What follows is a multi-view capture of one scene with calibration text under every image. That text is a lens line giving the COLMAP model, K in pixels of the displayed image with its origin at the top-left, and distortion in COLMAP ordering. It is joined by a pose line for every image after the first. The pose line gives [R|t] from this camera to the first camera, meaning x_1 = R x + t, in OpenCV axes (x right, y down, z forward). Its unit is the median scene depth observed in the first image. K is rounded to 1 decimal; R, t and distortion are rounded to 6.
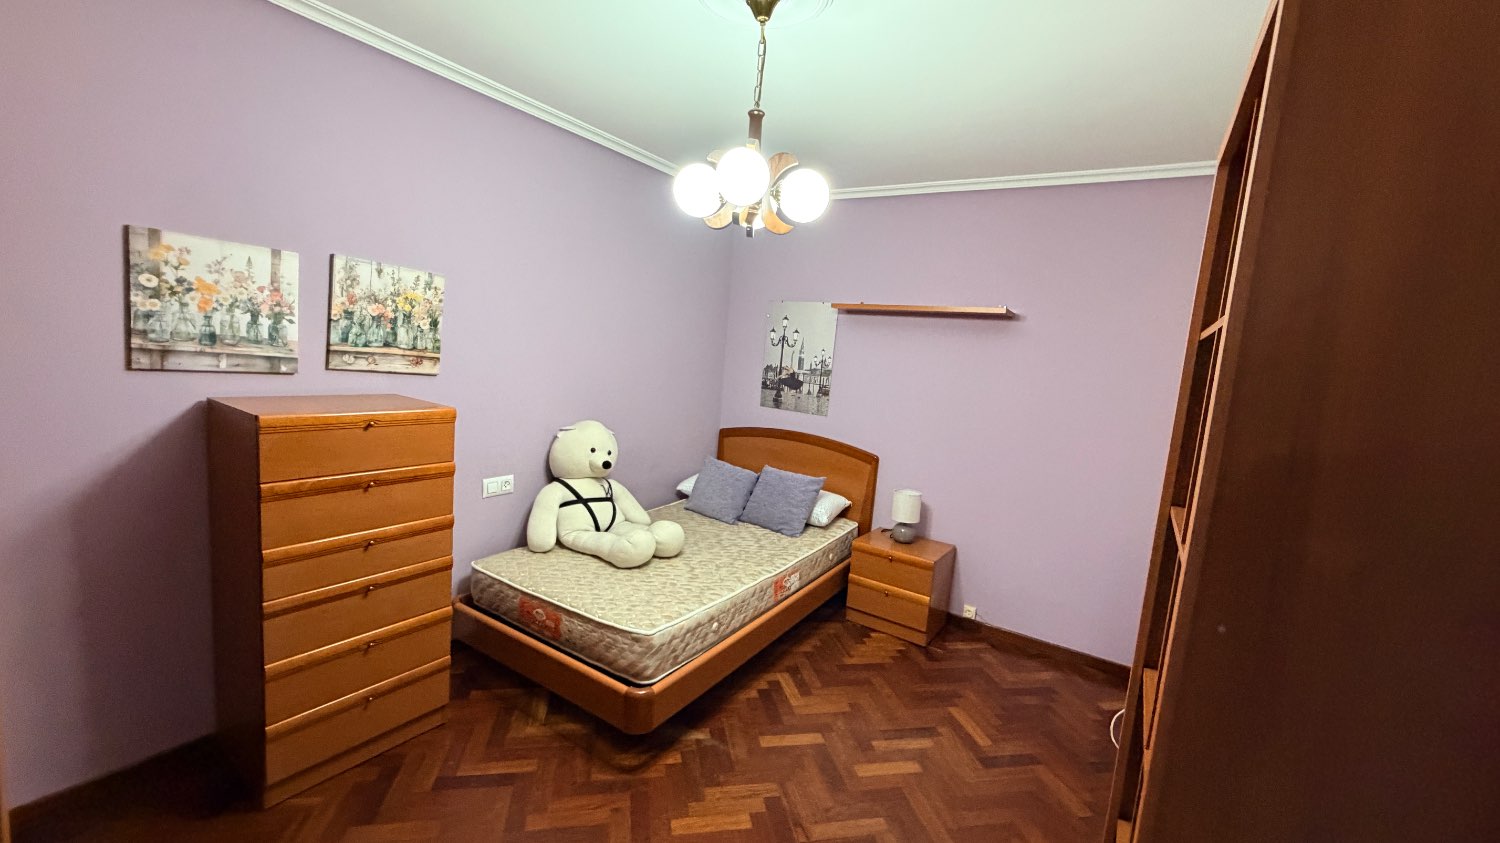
lens RADIAL K [[592.7, 0, 741.6], [0, 592.7, 418.2], [0, 0, 1]] dist [-0.000787, 0.000589]
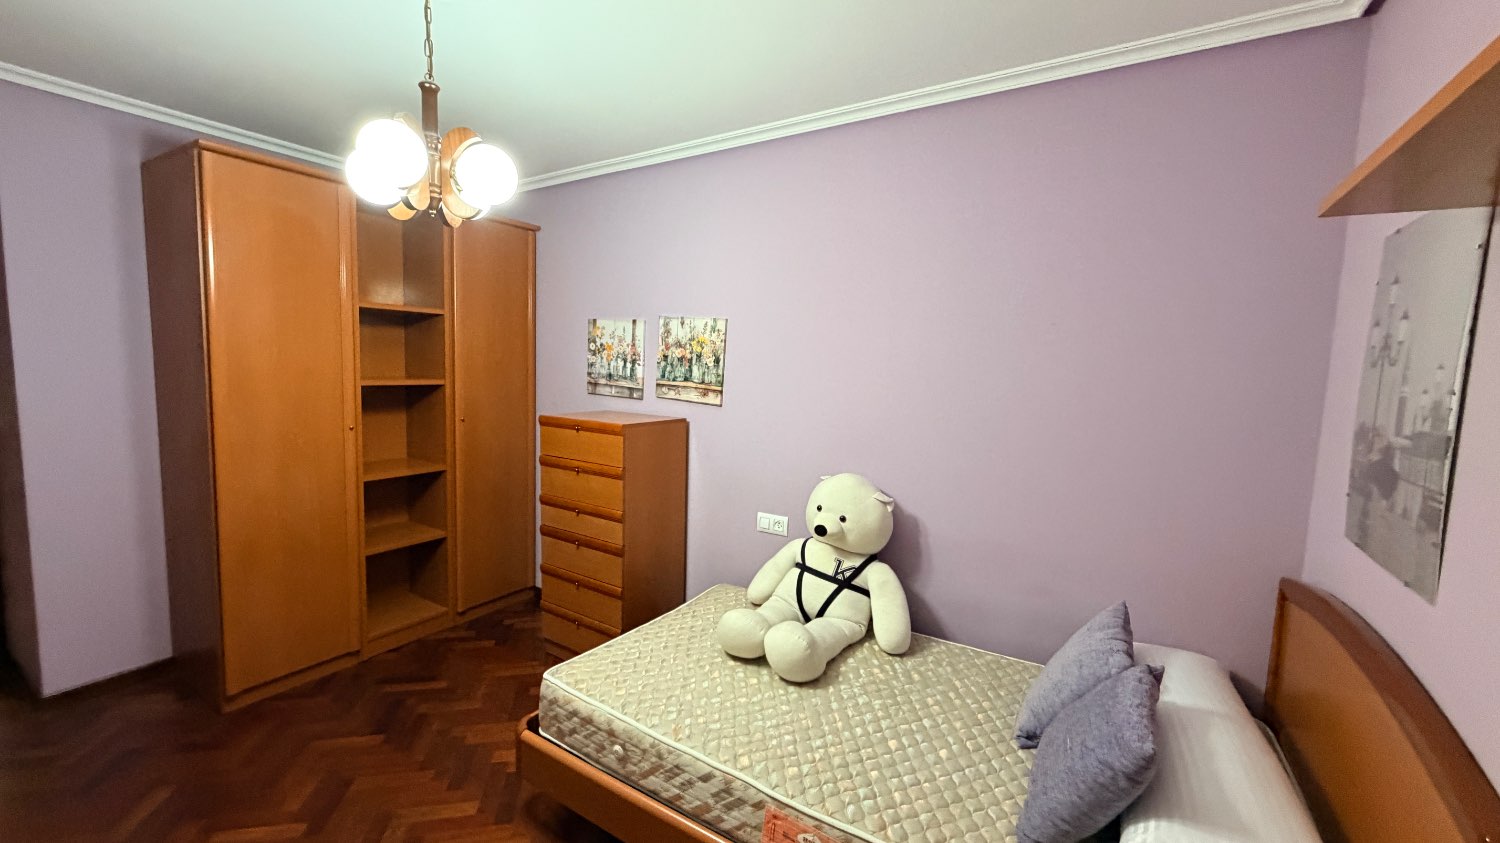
lens RADIAL K [[592.7, 0, 740.8], [0, 592.7, 419.3], [0, 0, 1]] dist [-0.000787, 0.000589]
pose [[0.015505, 0.016990, -0.999735, 0.690932], [-0.147891, 0.988897, 0.014512, -0.076326], [0.988882, 0.147627, 0.017845, 1.124332]]
